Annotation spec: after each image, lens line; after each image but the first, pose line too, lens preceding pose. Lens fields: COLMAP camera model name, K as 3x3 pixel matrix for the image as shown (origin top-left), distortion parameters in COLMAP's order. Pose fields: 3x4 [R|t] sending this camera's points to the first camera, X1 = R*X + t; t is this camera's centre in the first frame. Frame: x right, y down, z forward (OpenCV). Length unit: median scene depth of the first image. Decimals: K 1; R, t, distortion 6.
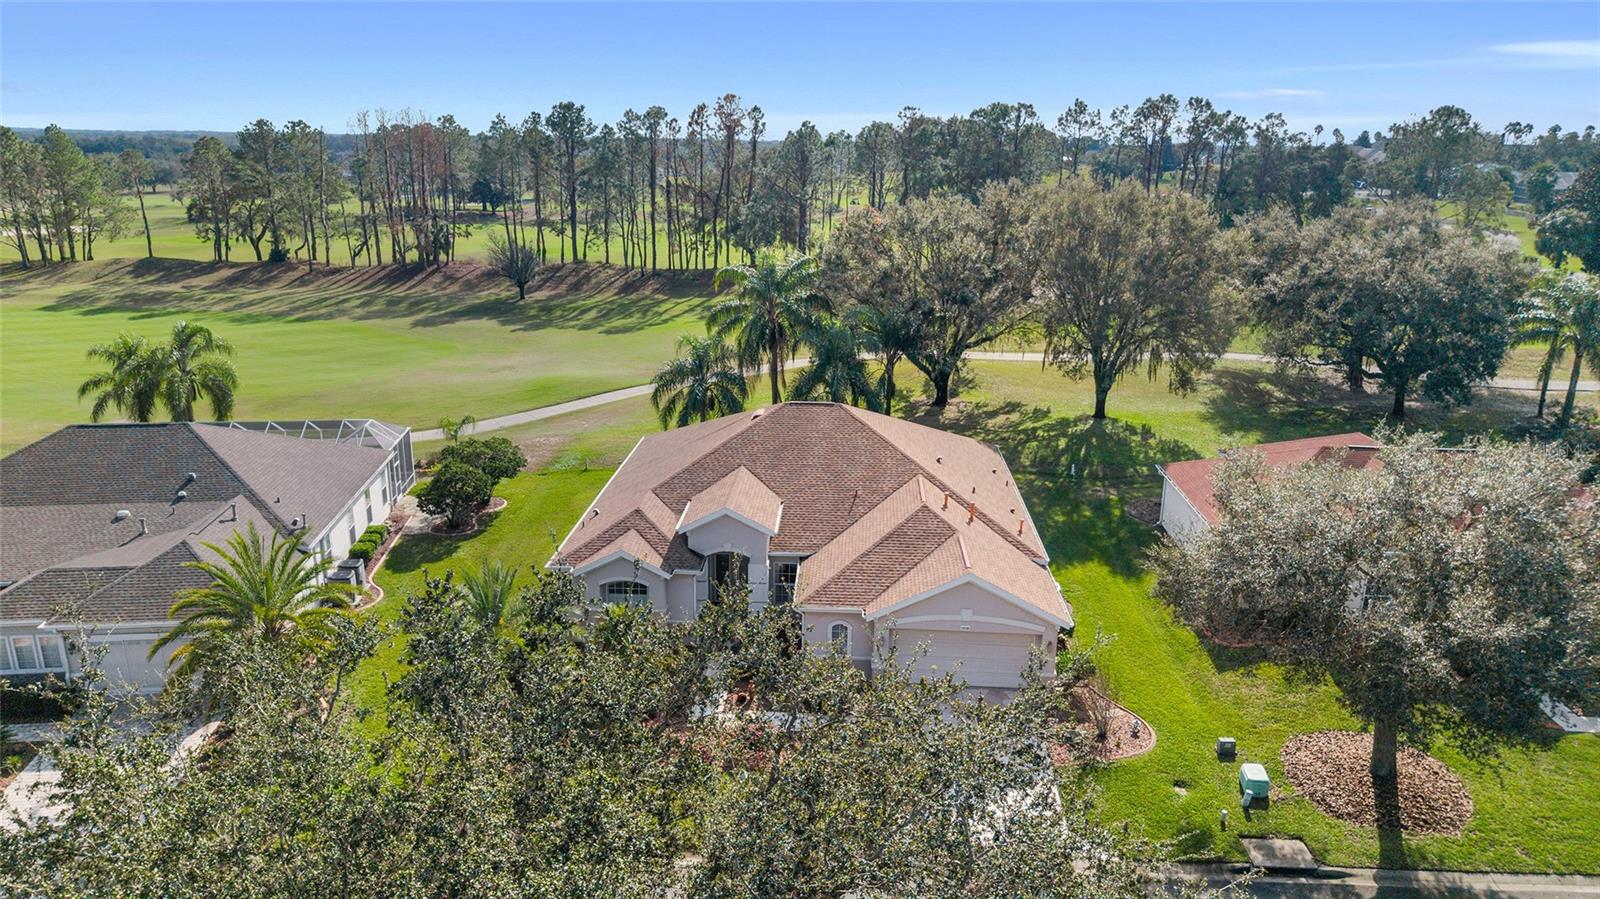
lens RADIAL K [[1067.9, 0, 797.3], [0, 1067.9, 447.5], [0, 0, 1]] dist [0.024112, -0.026989]
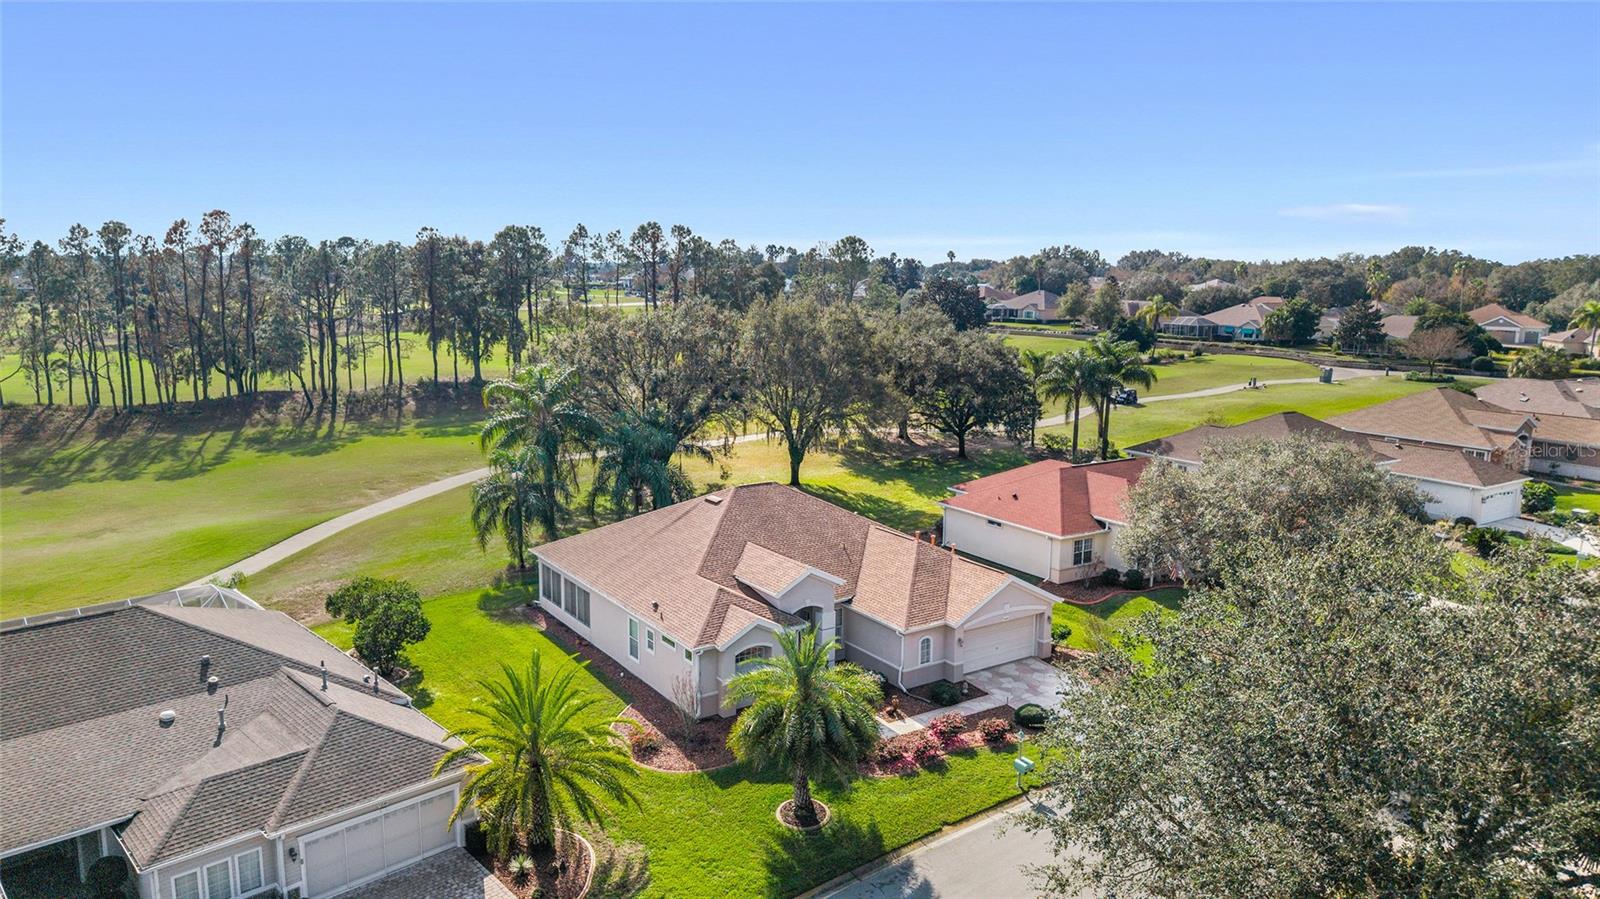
lens RADIAL K [[1067.9, 0, 796.5], [0, 1067.9, 448.9], [0, 0, 1]] dist [0.024112, -0.026989]
pose [[0.793475, -0.105989, 0.599303, -0.244756], [0.168897, 0.984389, -0.049526, -0.005001], [-0.584698, 0.140519, 0.798989, 0.021084]]
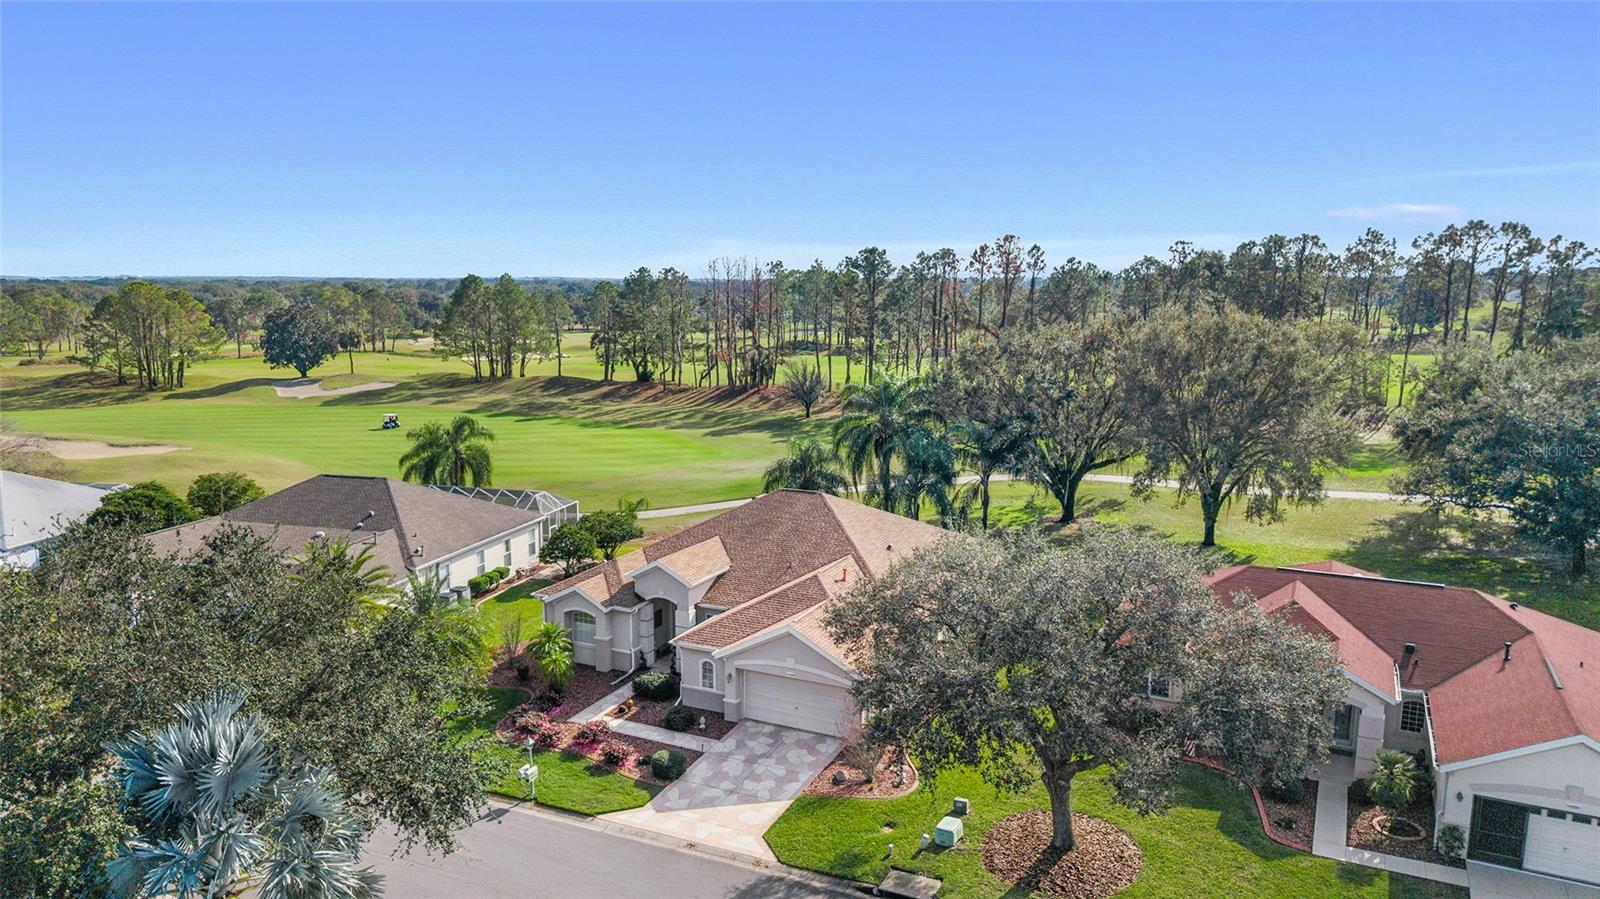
lens RADIAL K [[1067.9, 0, 804.0], [0, 1067.9, 459.1], [0, 0, 1]] dist [0.024112, -0.026989]
pose [[0.918577, 0.050283, -0.392029, 0.183564], [-0.094708, 0.990980, -0.094809, 0.012751], [0.383726, 0.124218, 0.915054, -0.029706]]
